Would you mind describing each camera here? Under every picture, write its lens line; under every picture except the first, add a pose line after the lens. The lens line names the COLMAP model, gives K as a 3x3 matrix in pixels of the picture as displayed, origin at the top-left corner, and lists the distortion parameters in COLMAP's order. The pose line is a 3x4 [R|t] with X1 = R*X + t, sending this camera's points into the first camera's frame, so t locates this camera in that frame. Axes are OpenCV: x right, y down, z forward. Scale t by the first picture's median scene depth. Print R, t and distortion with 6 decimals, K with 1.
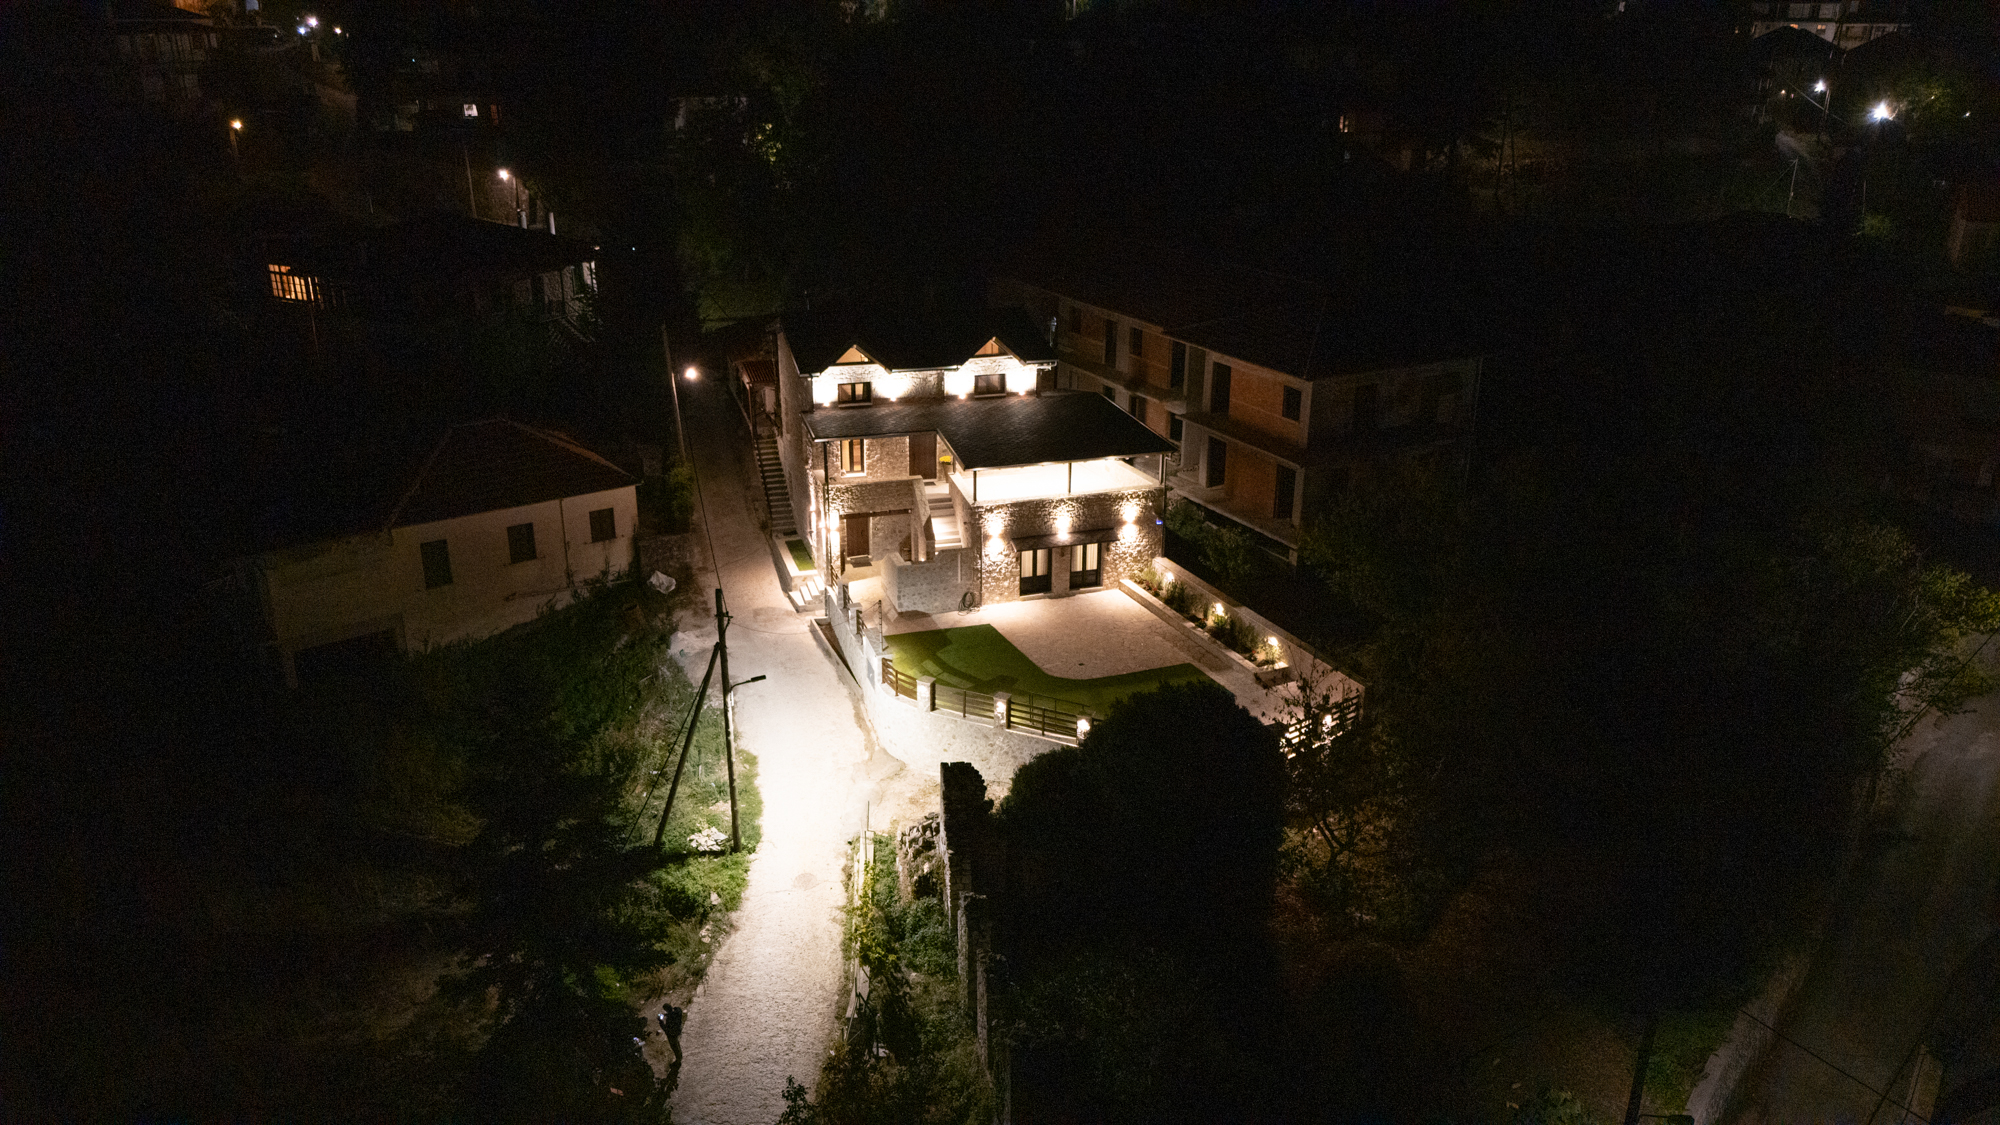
lens RADIAL K [[1446.9, 0, 1014.5], [0, 1446.9, 557.5], [0, 0, 1]] dist [0.133485, -0.173641]
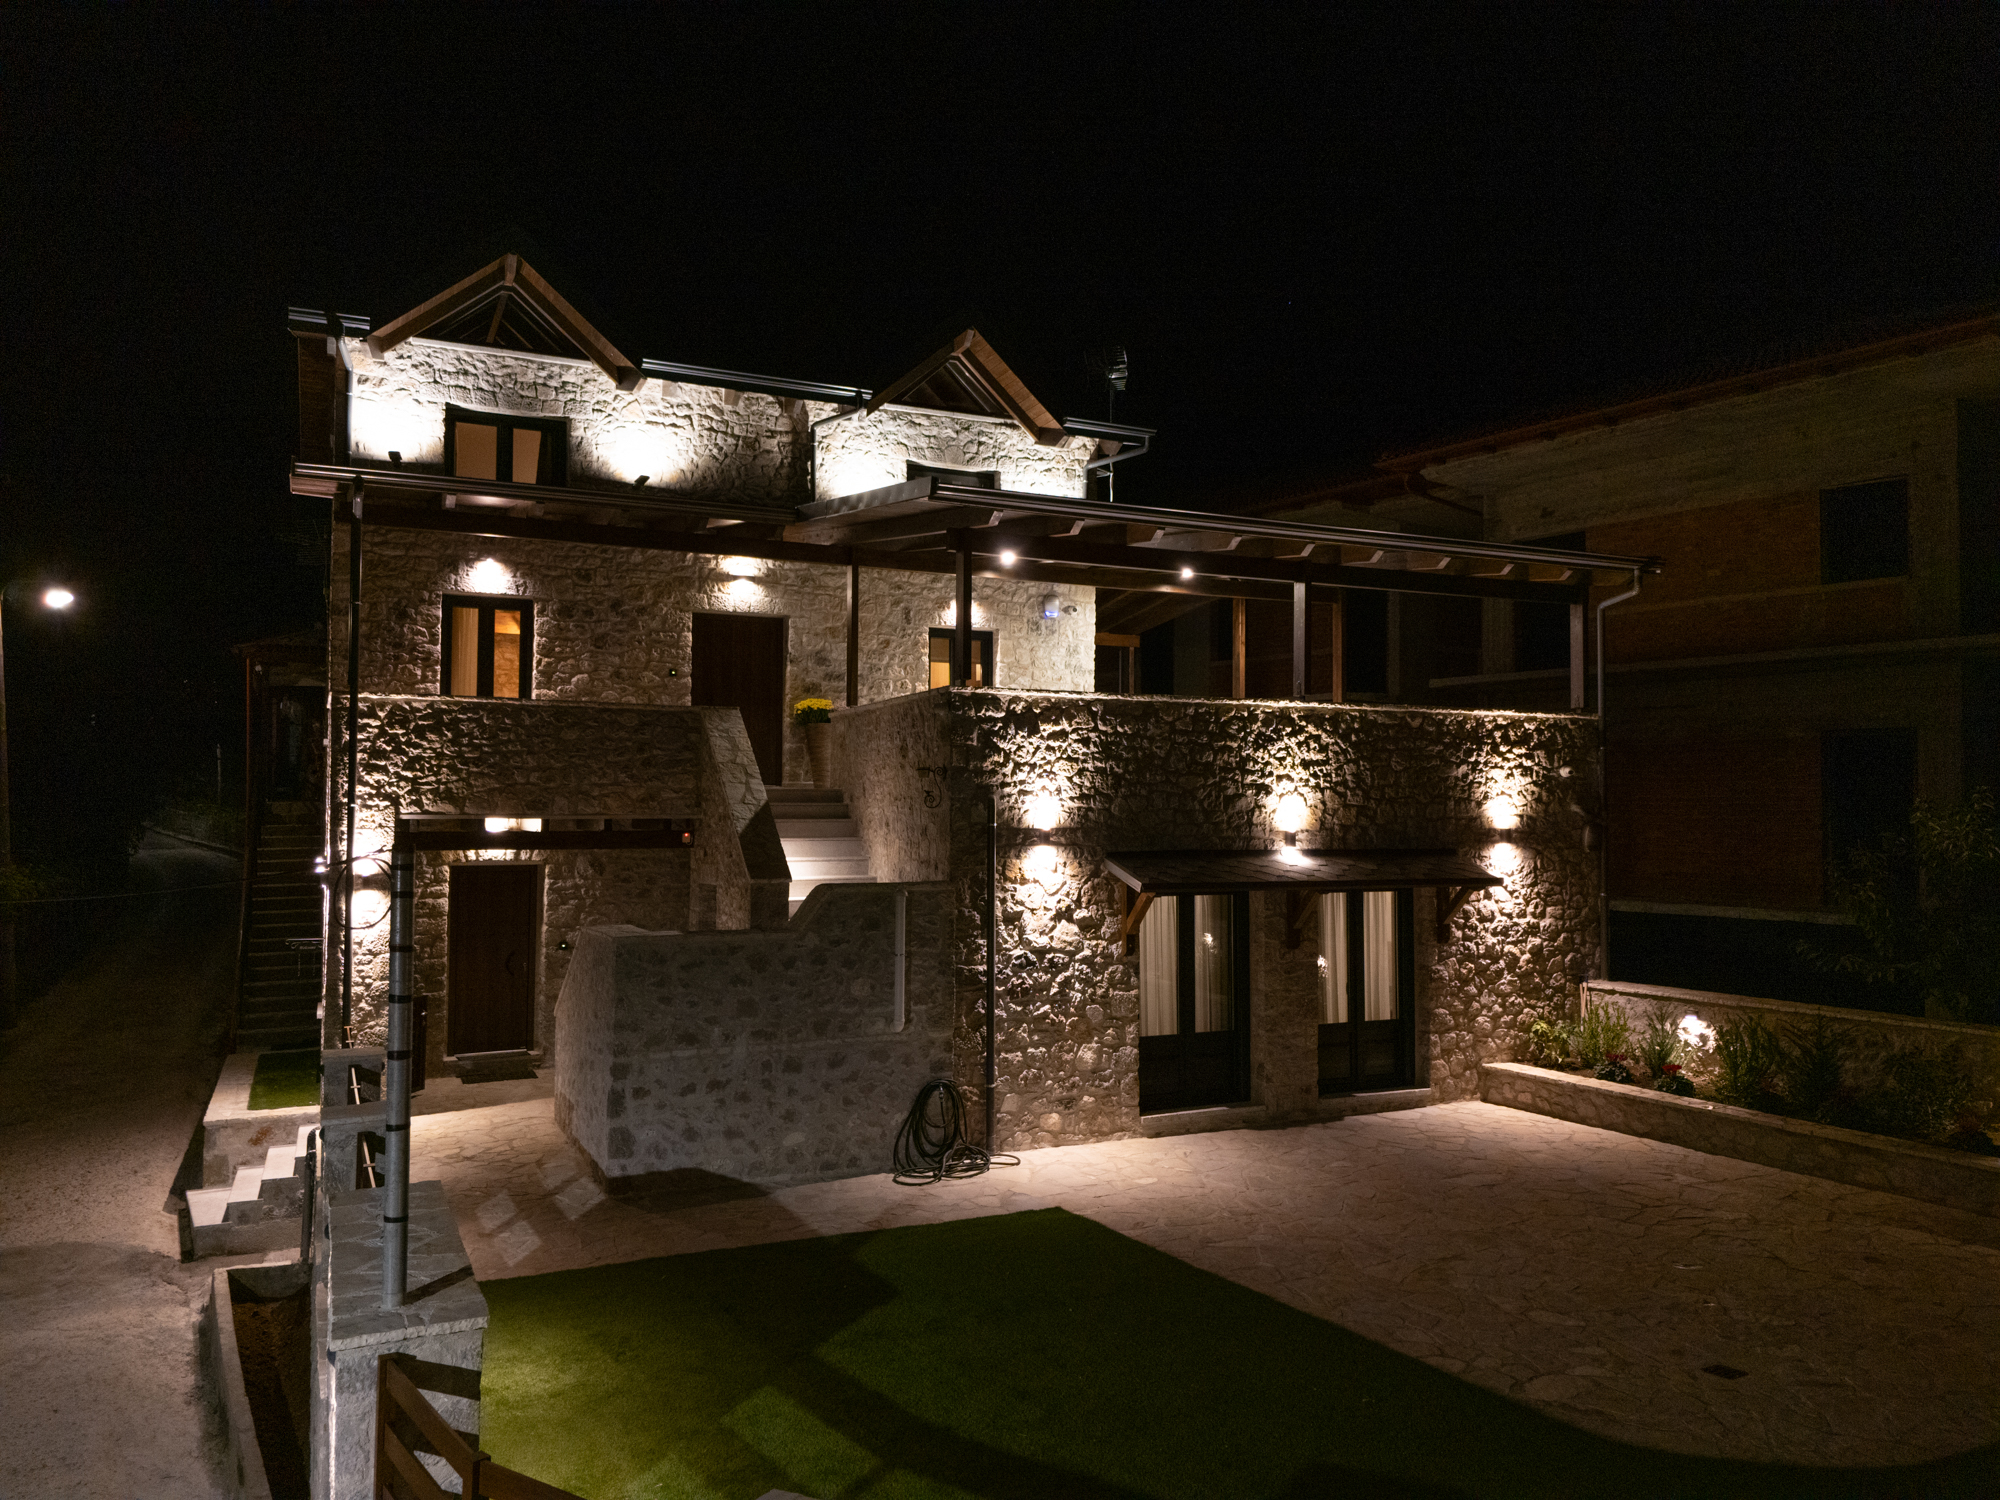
lens RADIAL K [[1460.2, 0, 1007.8], [0, 1460.2, 744.6], [0, 0, 1]] dist [0.114518, -0.161428]
pose [[0.991380, 0.001924, 0.131005, -0.050230], [0.049339, 0.920801, -0.386901, 0.063657], [-0.121374, 0.390029, 0.912768, 0.755589]]
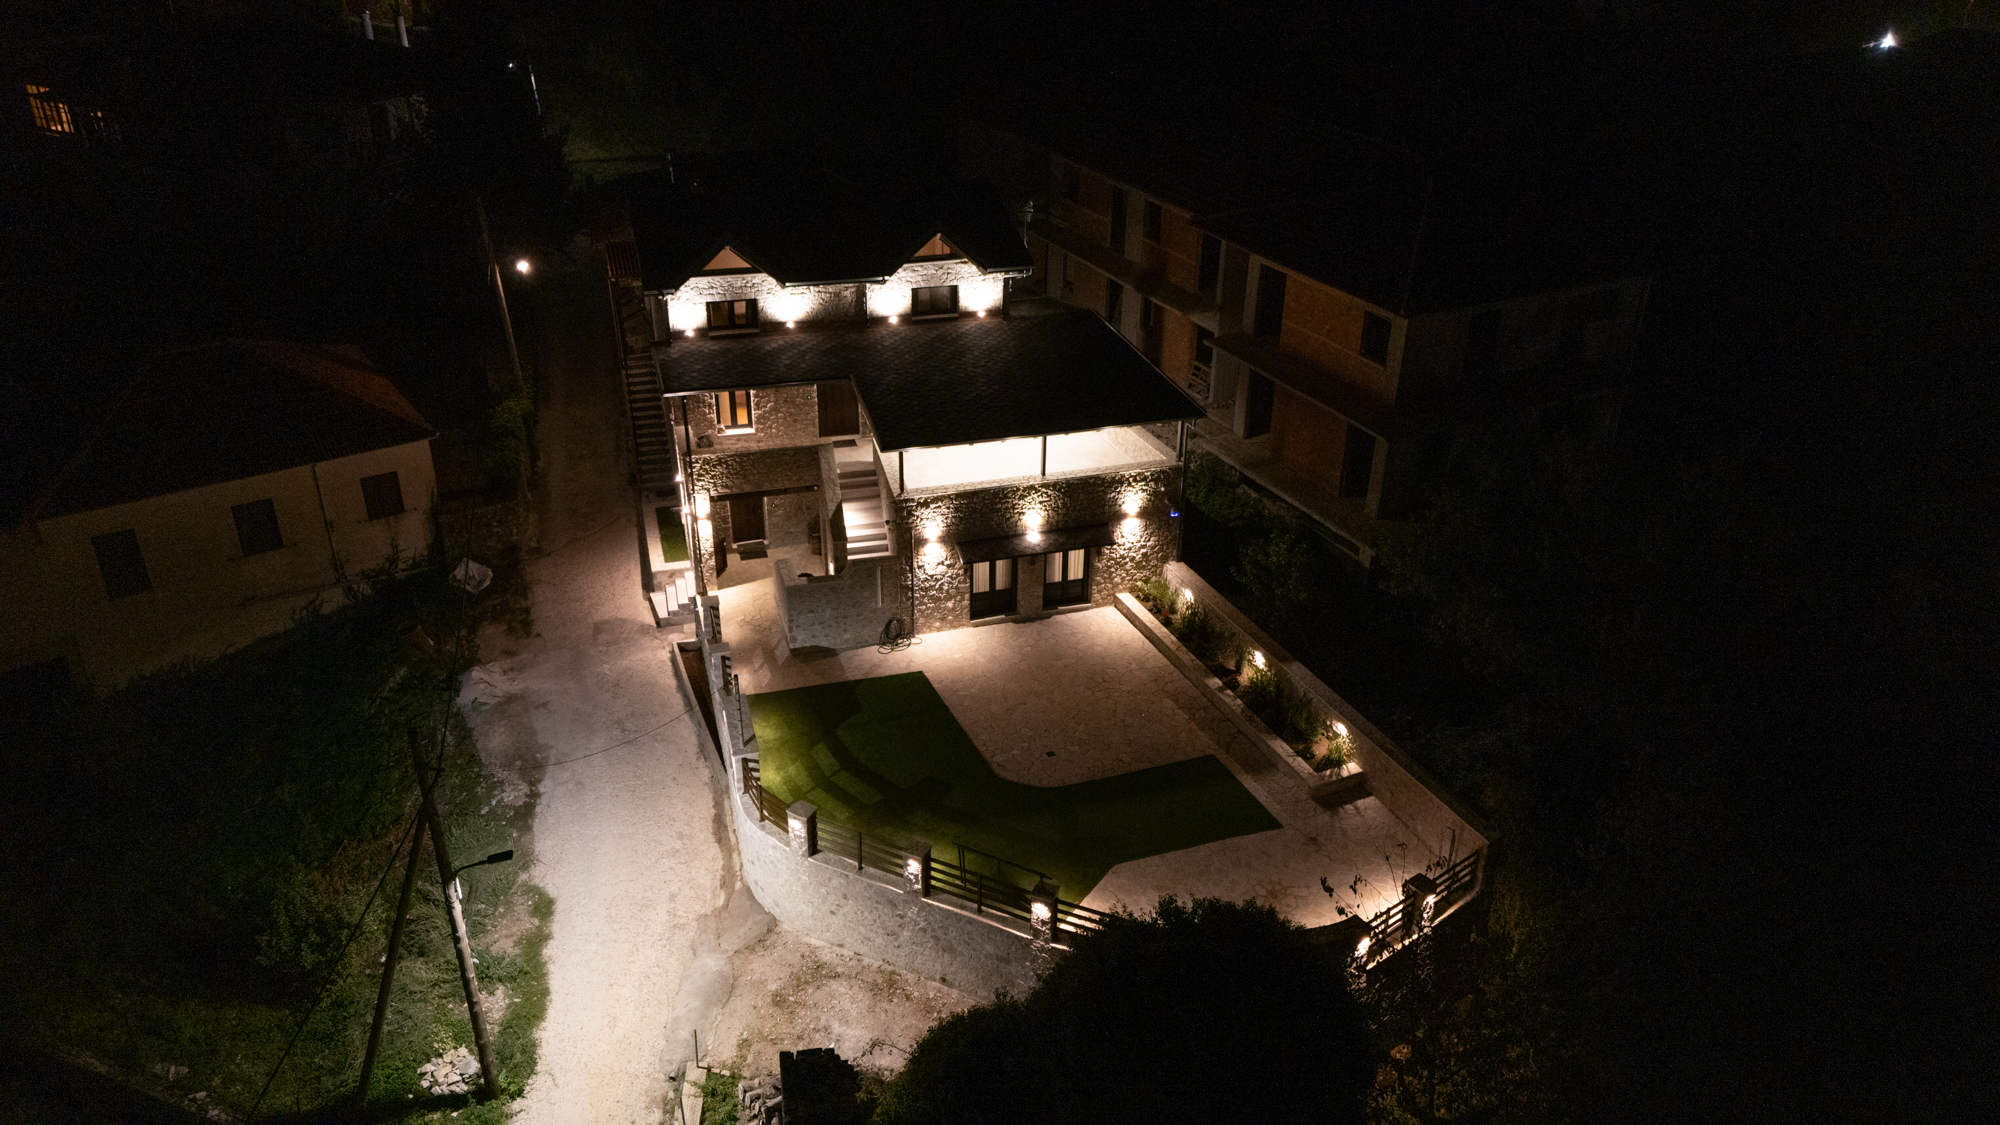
lens RADIAL K [[1456.2, 0, 1011.7], [0, 1456.2, 561.4], [0, 0, 1]] dist [0.101023, -0.126728]
pose [[0.999751, 0.015621, -0.015904, 0.034154], [-0.013344, 0.990840, 0.134382, -0.095267], [0.017858, -0.134137, 0.990802, 0.313675]]
